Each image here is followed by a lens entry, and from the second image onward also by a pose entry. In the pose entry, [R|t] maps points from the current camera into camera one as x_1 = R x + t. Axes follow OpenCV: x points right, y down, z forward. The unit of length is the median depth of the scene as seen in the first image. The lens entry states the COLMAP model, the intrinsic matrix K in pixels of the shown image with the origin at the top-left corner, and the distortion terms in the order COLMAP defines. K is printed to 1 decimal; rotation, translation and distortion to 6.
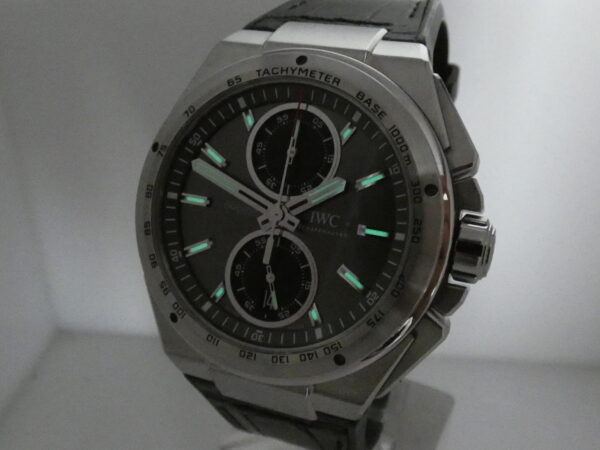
lens RADIAL K [[620.0, 0, 300.6], [0, 620.0, 225.5], [0, 0, 1]] dist [-0.001636, 0.000000]
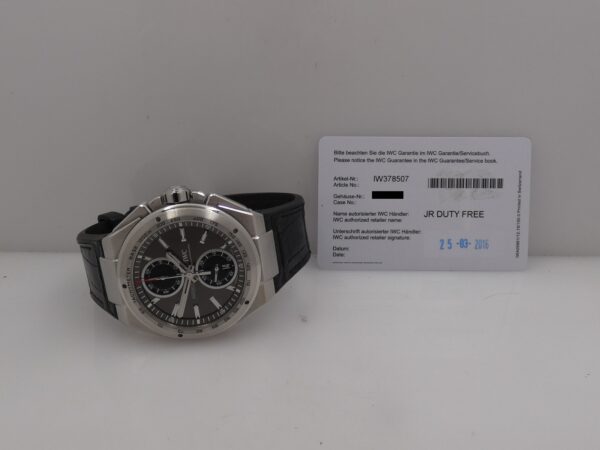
lens RADIAL K [[620.0, 0, 299.2], [0, 620.0, 219.4], [0, 0, 1]] dist [-0.001636, 0.000000]
pose [[-0.329814, -0.940862, 0.077473, -0.159007], [0.943438, -0.325545, 0.062811, 0.296620], [-0.033875, 0.093807, 0.995014, -1.395835]]
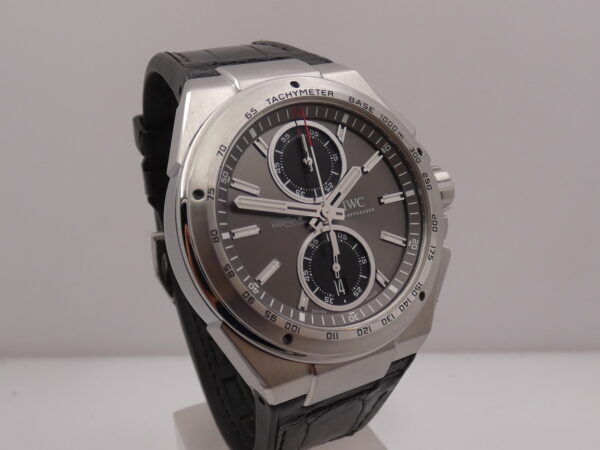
lens RADIAL K [[620.0, 0, 303.7], [0, 620.0, 223.0], [0, 0, 1]] dist [-0.001636, 0.000000]
pose [[0.648984, -0.304346, 0.697275, -0.866754], [0.396759, 0.917394, 0.031142, -0.051351], [-0.649154, 0.256439, 0.716127, 0.199248]]
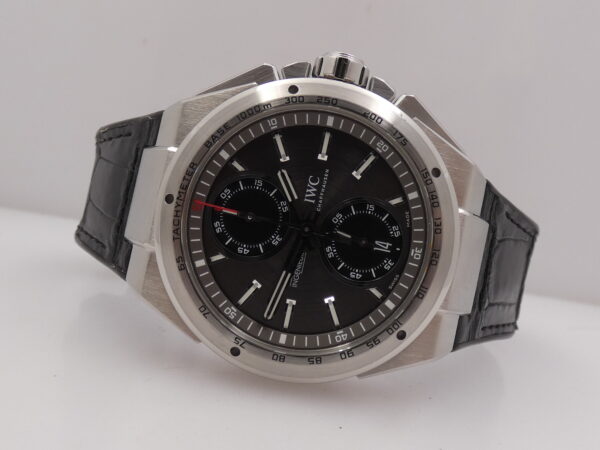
lens RADIAL K [[620.0, 0, 301.3], [0, 620.0, 225.6], [0, 0, 1]] dist [-0.001636, 0.000000]
pose [[0.031483, -0.938043, 0.345086, -0.405305], [0.998839, 0.042123, 0.023375, -0.052443], [-0.036463, 0.343949, 0.938280, -0.034067]]
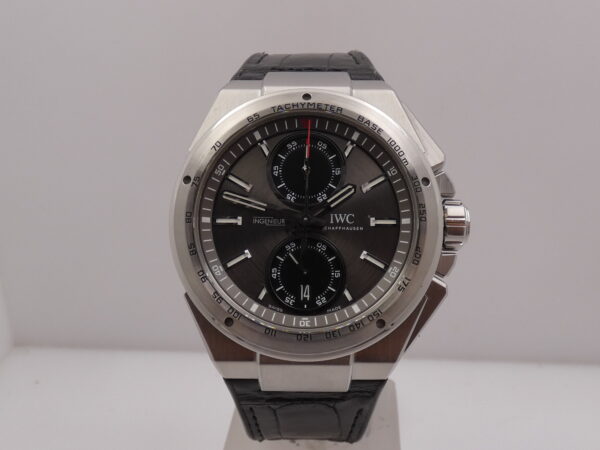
lens RADIAL K [[620.0, 0, 298.6], [0, 620.0, 230.9], [0, 0, 1]] dist [-0.001636, 0.000000]
pose [[0.939637, -0.131195, 0.316023, -0.435102], [0.164029, 0.983245, -0.079520, 0.097444], [-0.300295, 0.126557, 0.945413, -0.152193]]
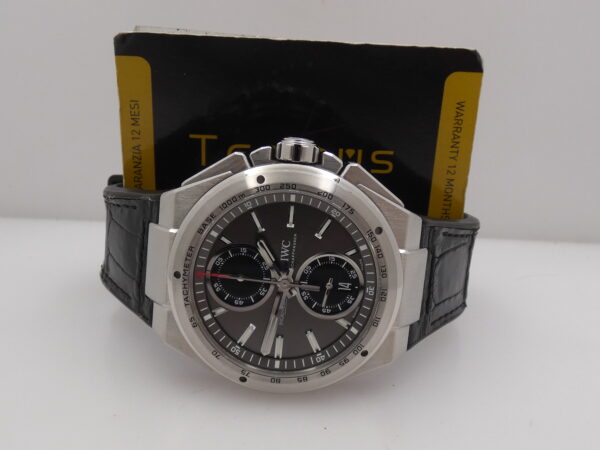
lens RADIAL K [[620.0, 0, 301.5], [0, 620.0, 227.2], [0, 0, 1]] dist [-0.001636, 0.000000]
pose [[-0.083826, -0.980764, 0.176280, -0.163471], [0.996460, -0.081380, 0.021075, 0.001305], [-0.006324, 0.177422, 0.984114, -0.431731]]
